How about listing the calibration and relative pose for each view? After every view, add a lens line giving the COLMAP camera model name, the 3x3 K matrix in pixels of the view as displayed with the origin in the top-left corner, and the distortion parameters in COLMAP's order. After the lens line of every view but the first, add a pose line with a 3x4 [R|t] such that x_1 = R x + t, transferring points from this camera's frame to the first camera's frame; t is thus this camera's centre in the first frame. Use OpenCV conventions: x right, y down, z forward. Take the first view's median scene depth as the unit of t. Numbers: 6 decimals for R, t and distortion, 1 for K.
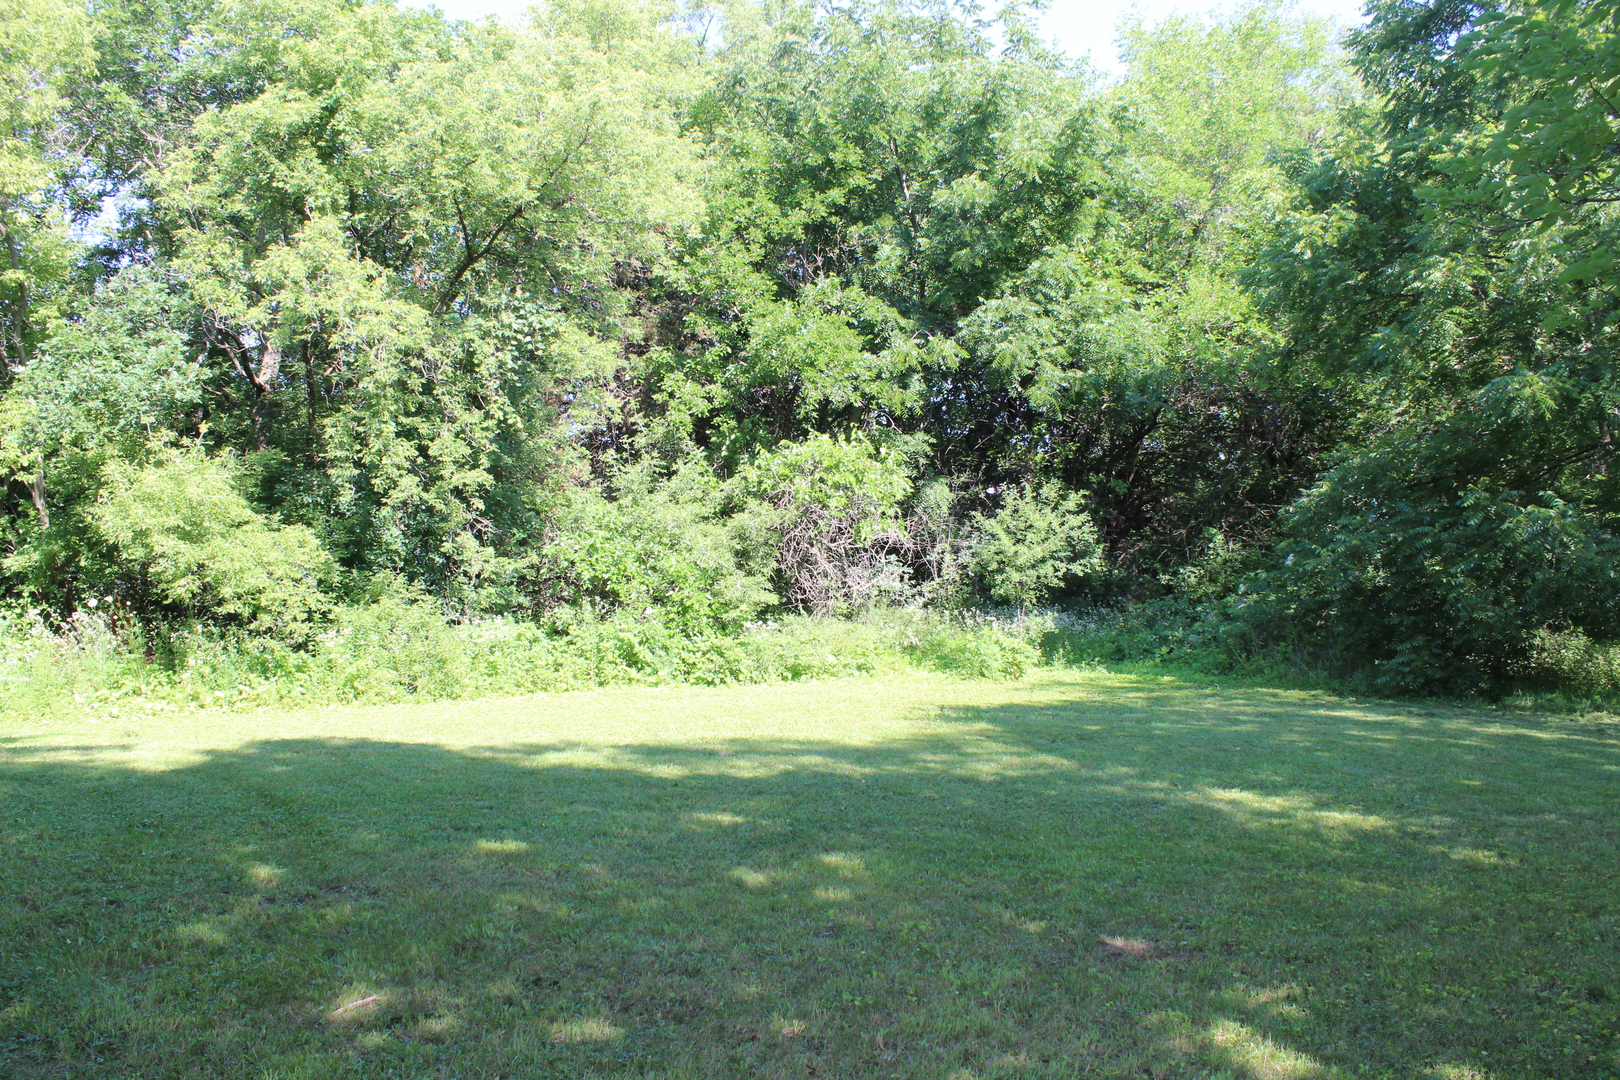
lens RADIAL K [[1328.6, 0, 812.0], [0, 1328.6, 547.4], [0, 0, 1]] dist [-0.162335, 0.136690]
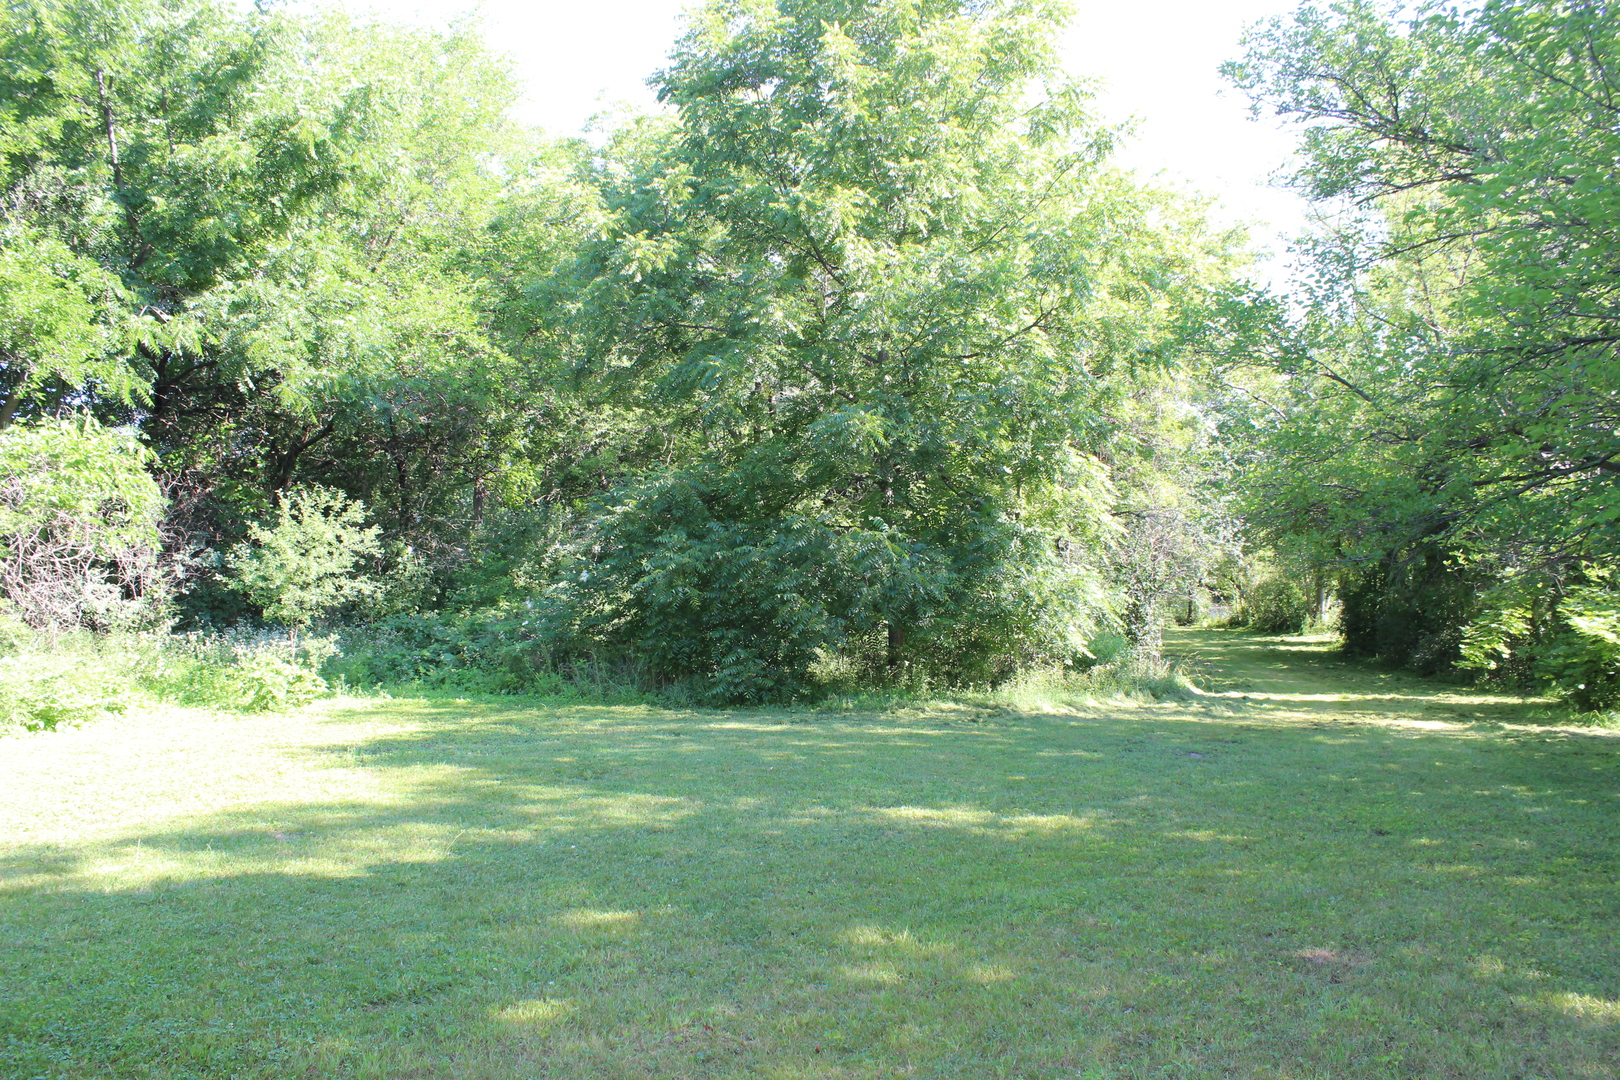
lens RADIAL K [[1328.6, 0, 812.0], [0, 1328.6, 547.4], [0, 0, 1]] dist [-0.162335, 0.136690]
pose [[0.729479, 0.010564, 0.683922, -0.174011], [-0.004786, 0.999935, -0.010341, -0.002525], [-0.683987, 0.004271, 0.729482, 0.113598]]
